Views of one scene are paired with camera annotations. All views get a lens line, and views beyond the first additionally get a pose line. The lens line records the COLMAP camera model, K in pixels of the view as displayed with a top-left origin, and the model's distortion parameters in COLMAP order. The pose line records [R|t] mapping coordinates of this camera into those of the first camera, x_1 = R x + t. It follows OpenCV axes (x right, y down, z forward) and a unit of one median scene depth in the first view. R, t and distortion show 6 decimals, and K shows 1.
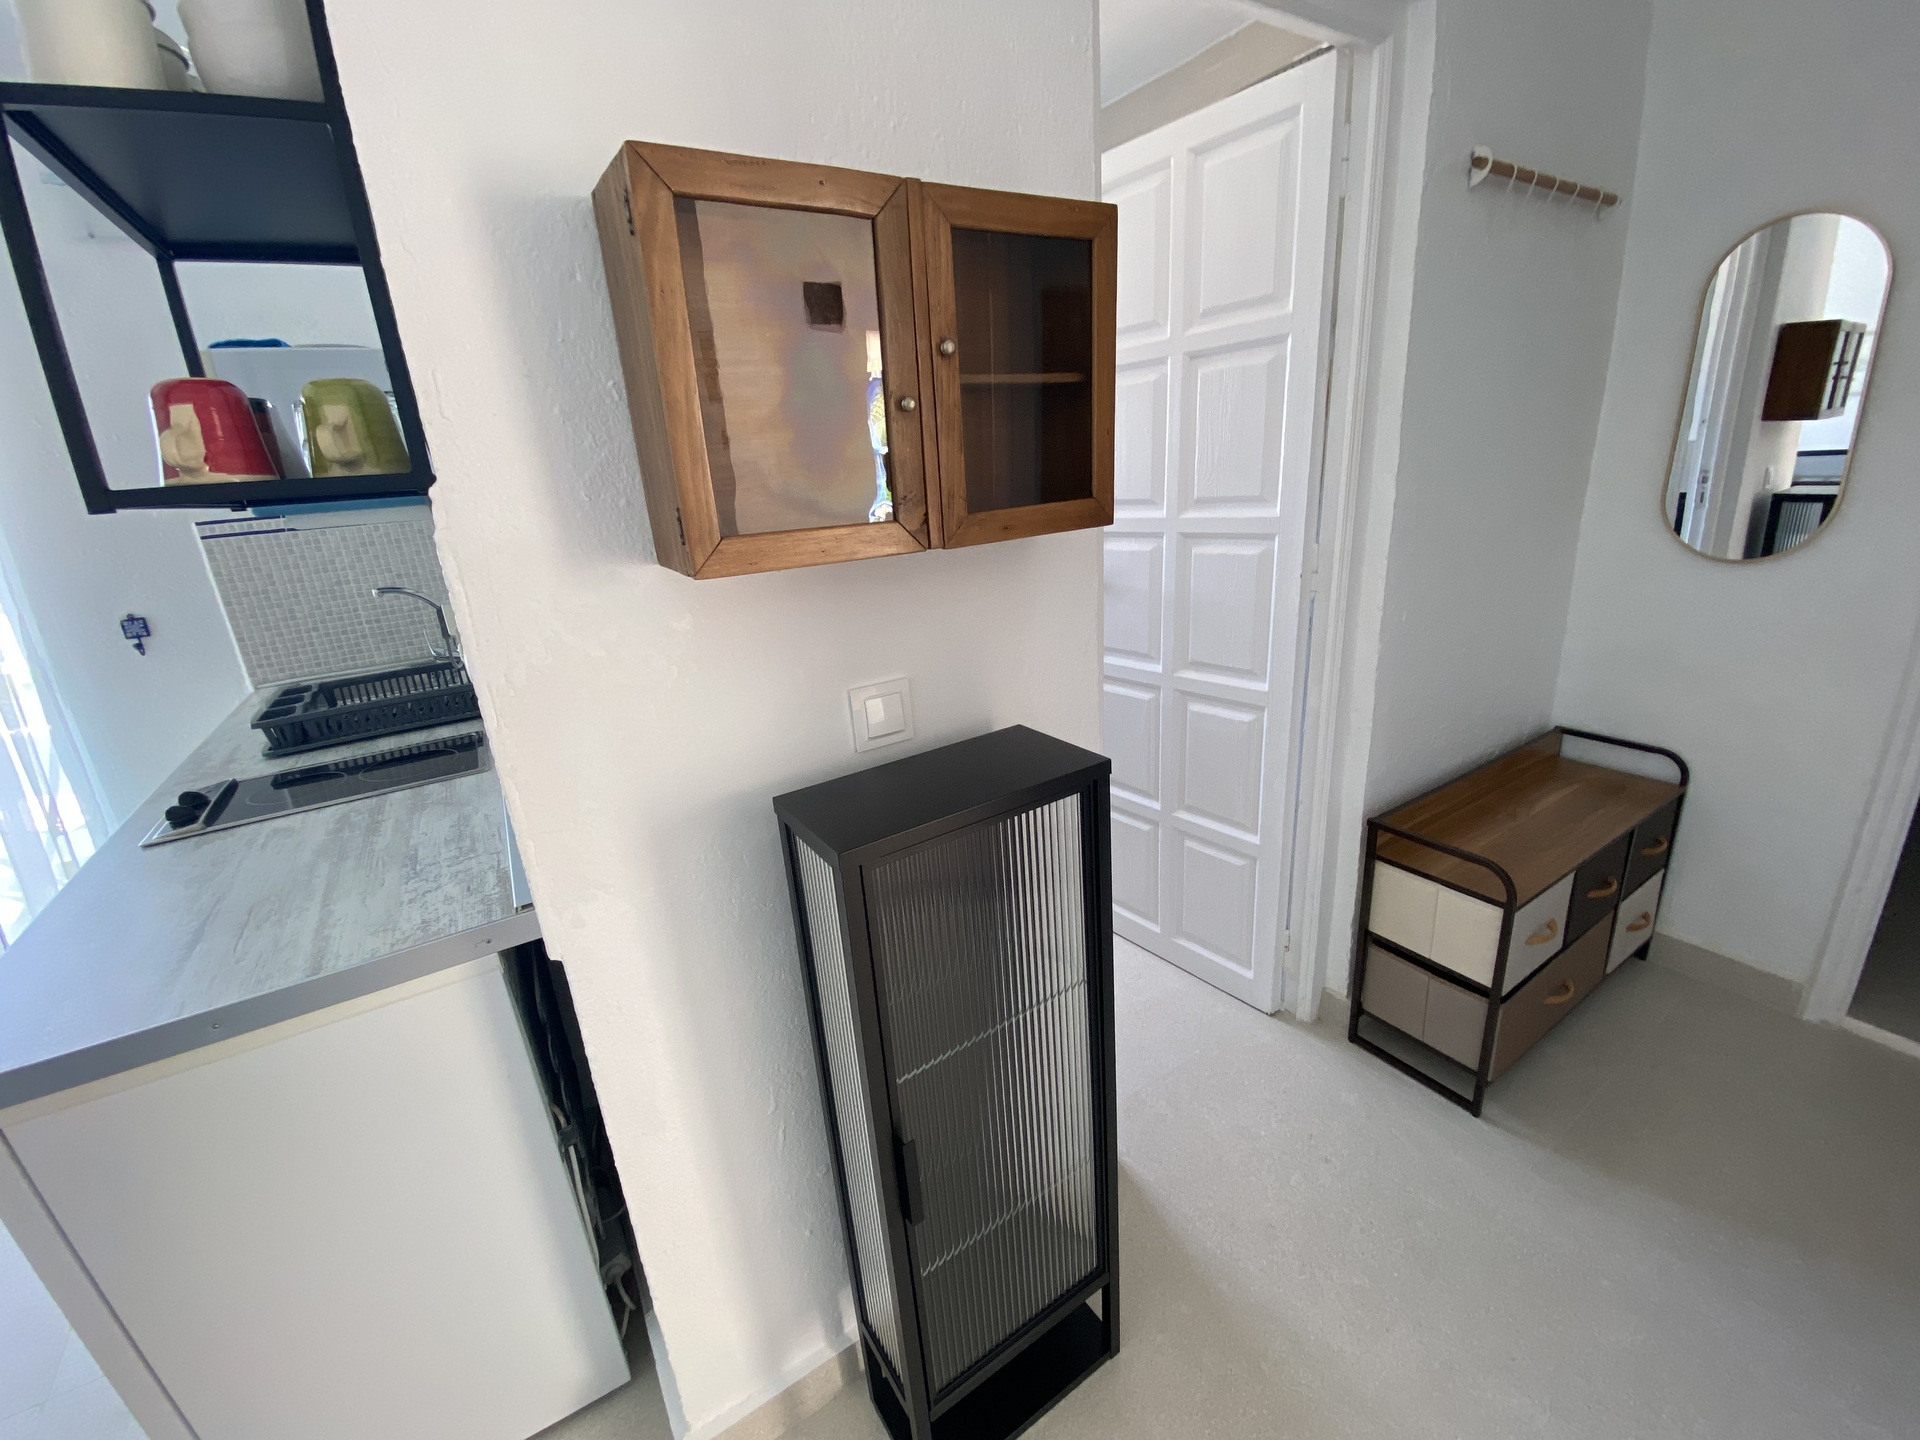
lens RADIAL K [[788.3, 0, 960.1], [0, 788.3, 716.1], [0, 0, 1]] dist [-0.000789, -0.000459]
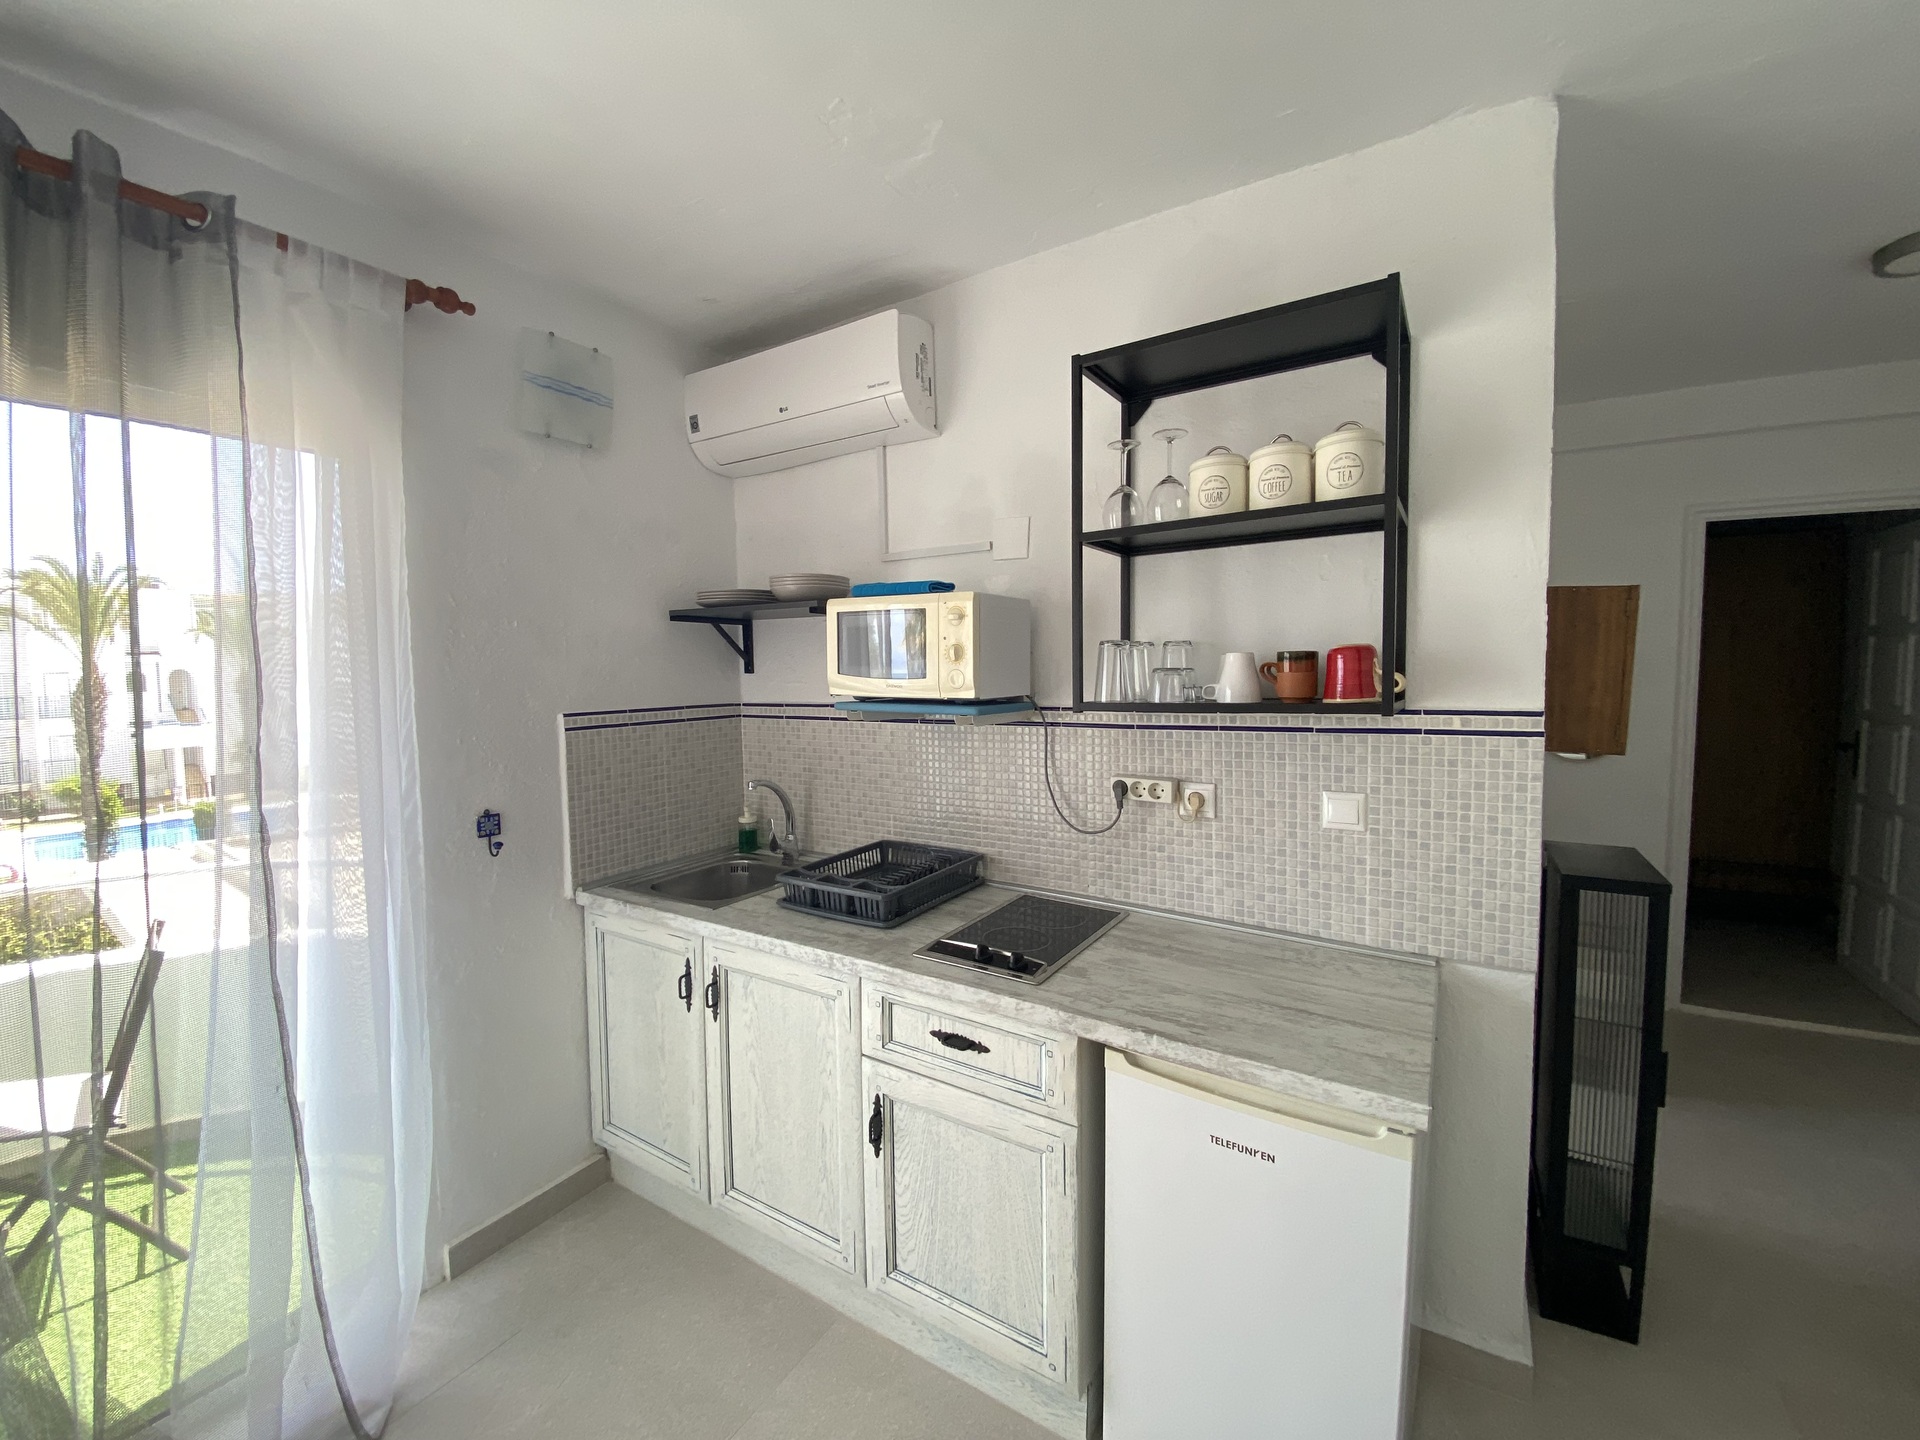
lens RADIAL K [[788.3, 0, 954.3], [0, 788.3, 719.7], [0, 0, 1]] dist [-0.000789, -0.000459]
pose [[0.909992, 0.025445, 0.413845, -0.940563], [0.085914, 0.964881, -0.248240, 0.040289], [-0.405628, 0.261452, 0.875848, -0.032451]]
